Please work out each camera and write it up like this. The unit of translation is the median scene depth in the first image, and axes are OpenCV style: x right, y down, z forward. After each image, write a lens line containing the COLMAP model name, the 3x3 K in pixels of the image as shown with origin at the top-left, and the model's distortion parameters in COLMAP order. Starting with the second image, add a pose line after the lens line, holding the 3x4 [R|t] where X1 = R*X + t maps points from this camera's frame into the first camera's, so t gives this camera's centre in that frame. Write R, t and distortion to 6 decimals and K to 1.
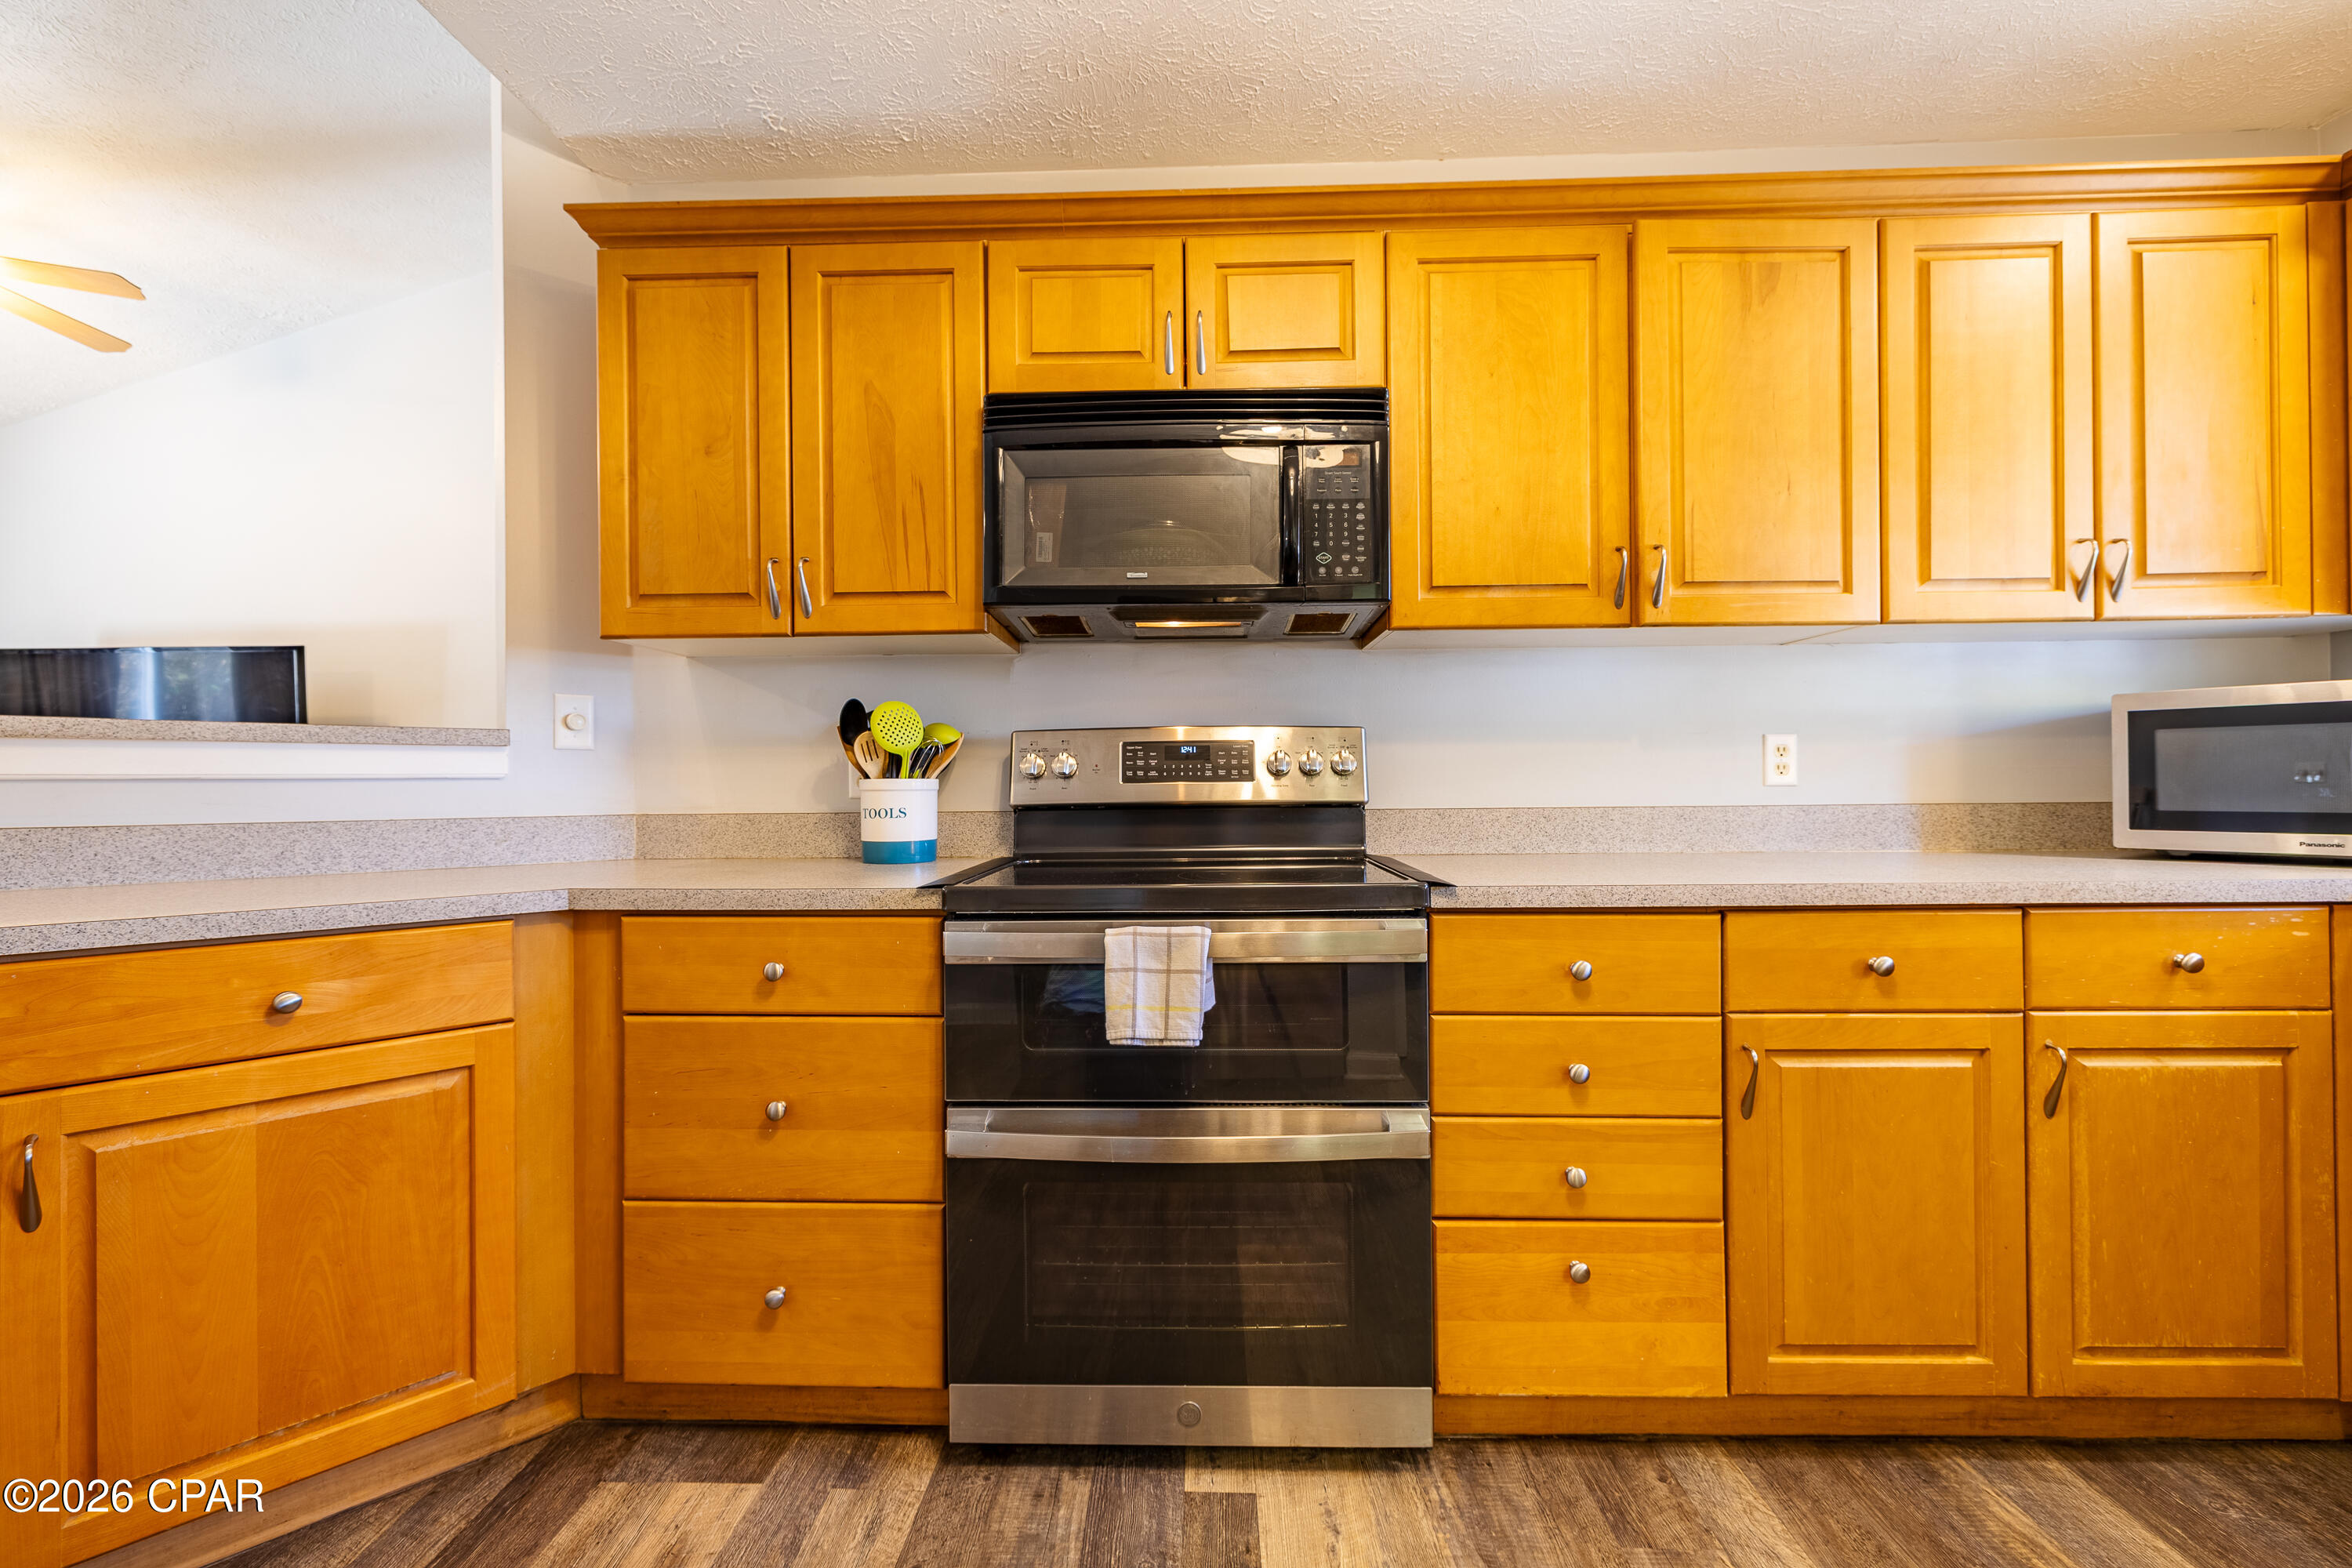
lens RADIAL K [[980.3, 0, 1173.9], [0, 980.3, 772.4], [0, 0, 1]] dist [-0.000776, 0.000378]
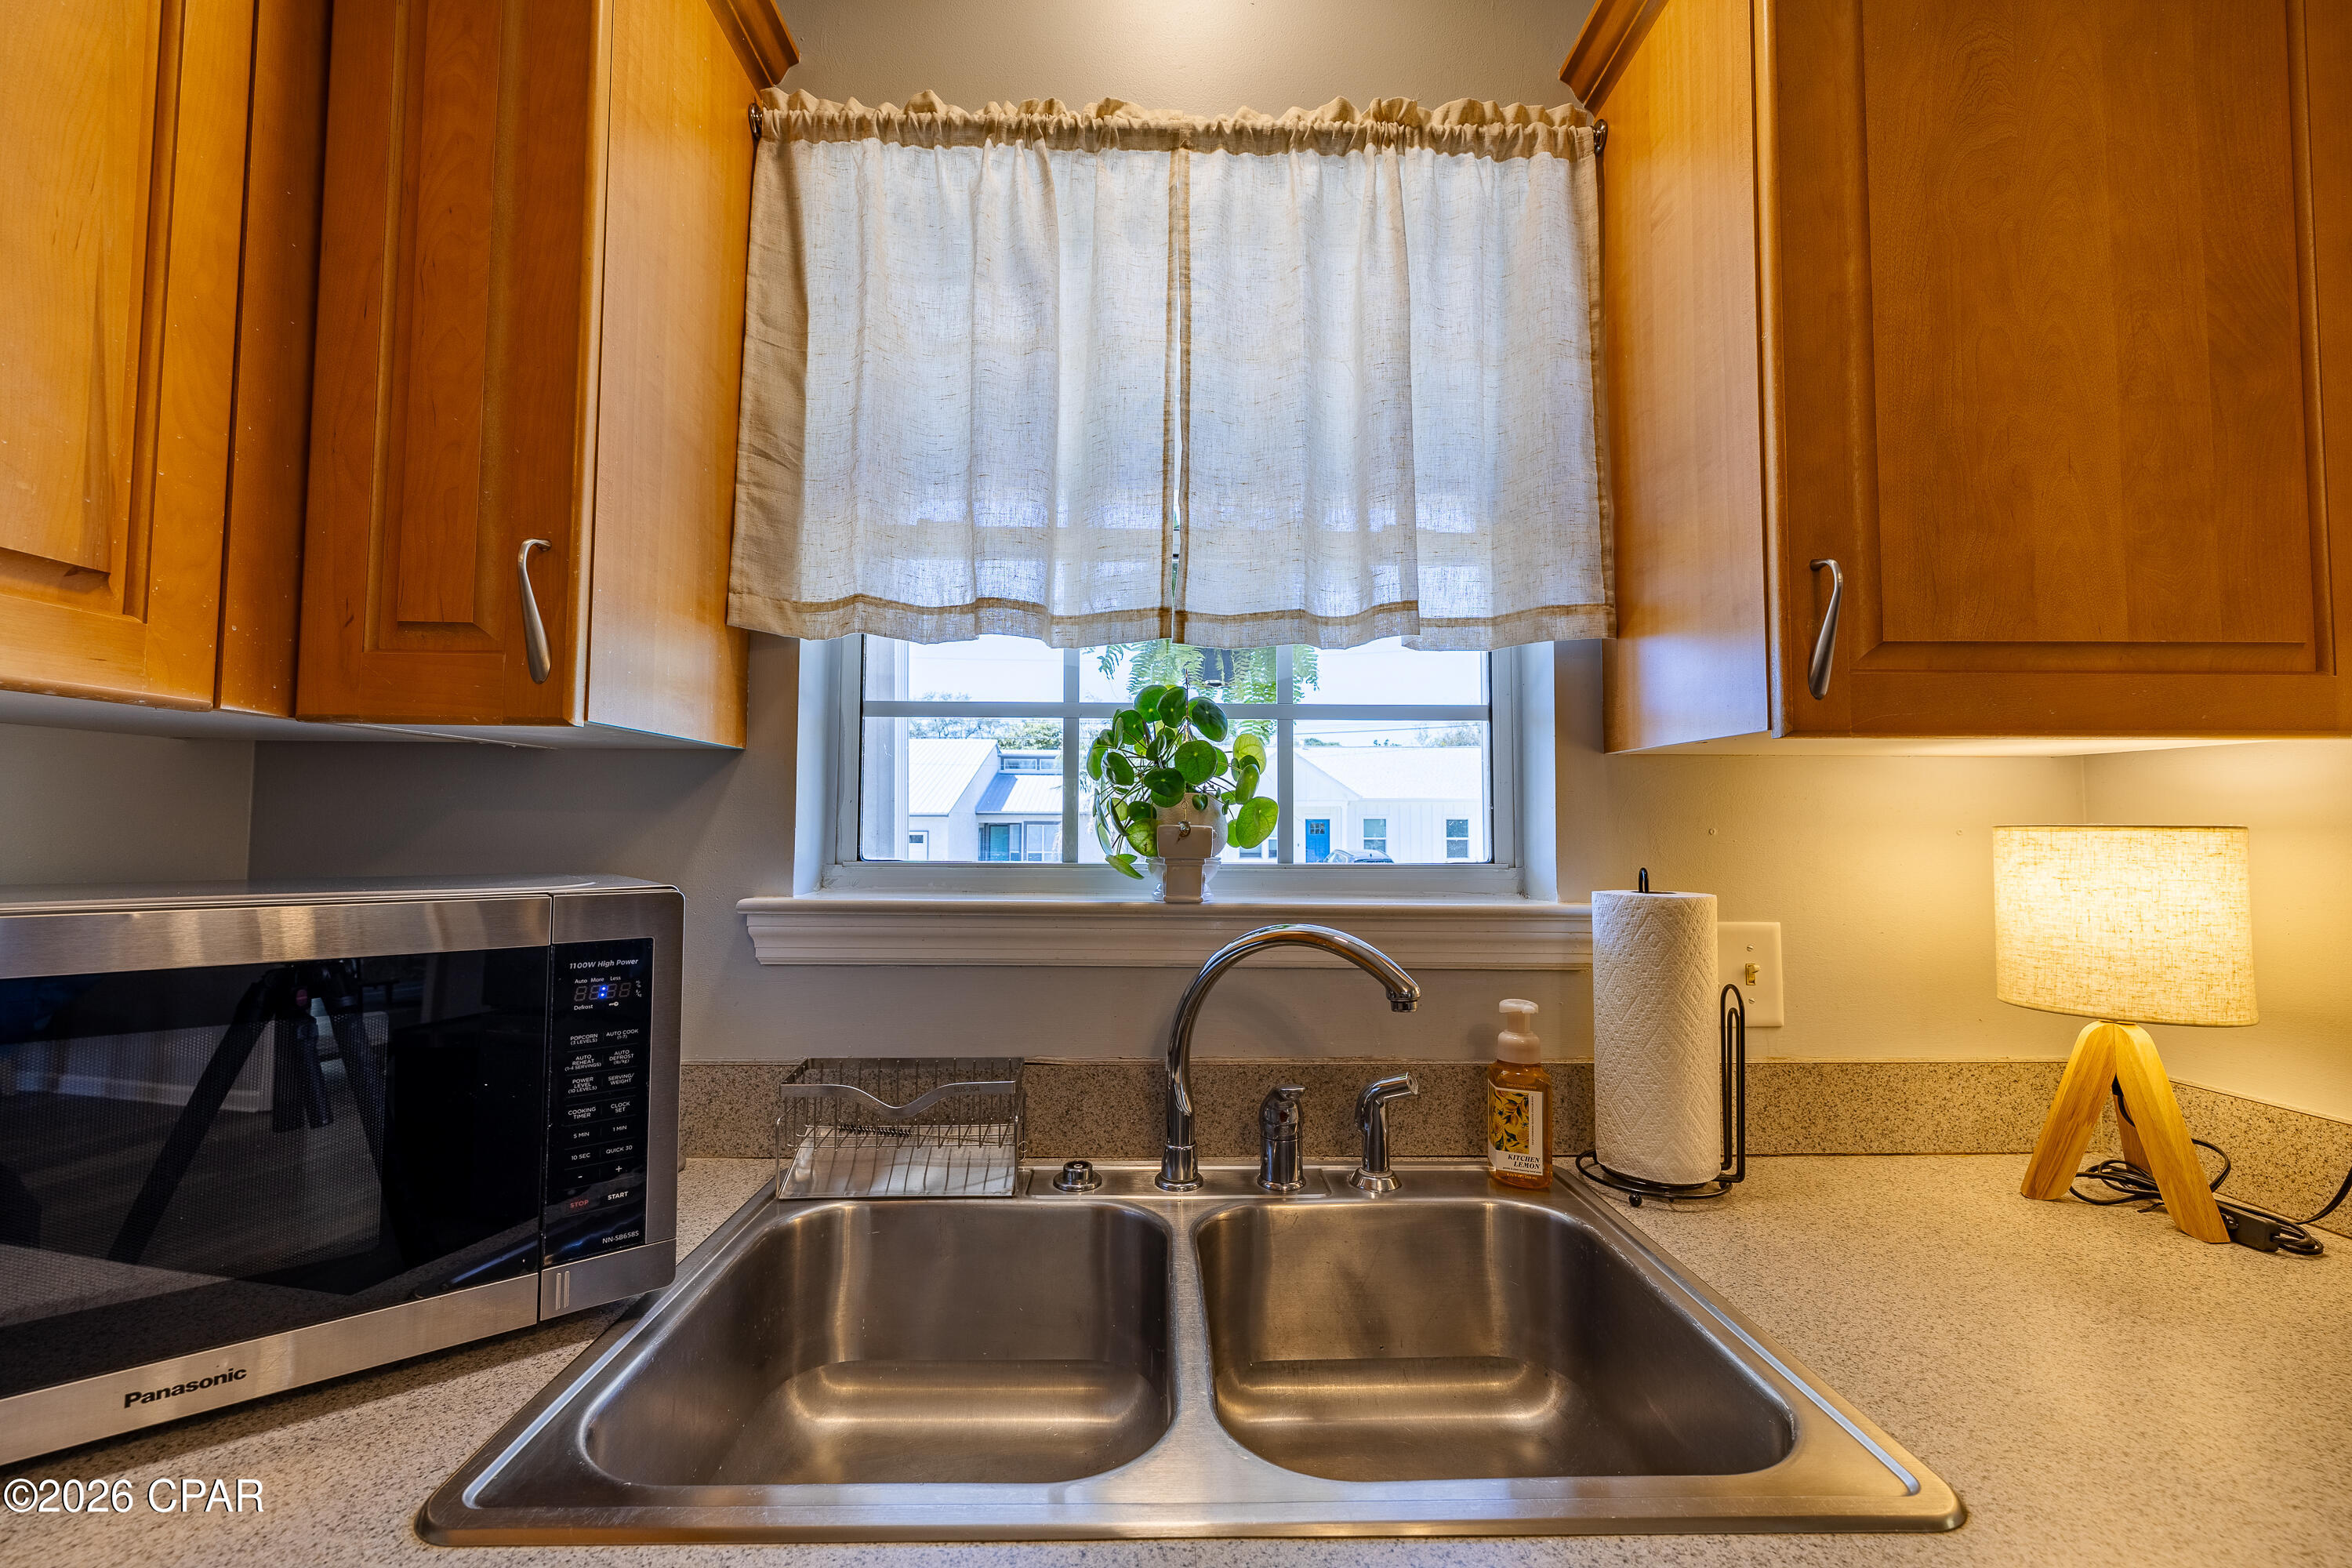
lens RADIAL K [[994.7, 0, 1181.3], [0, 994.7, 778.4], [0, 0, 1]] dist [-0.000161, 0.000150]
pose [[-0.052262, 0.060678, 0.996788, 0.730655], [-0.012974, 0.998027, -0.061434, -0.111843], [-0.998549, -0.016143, -0.051372, 0.619792]]
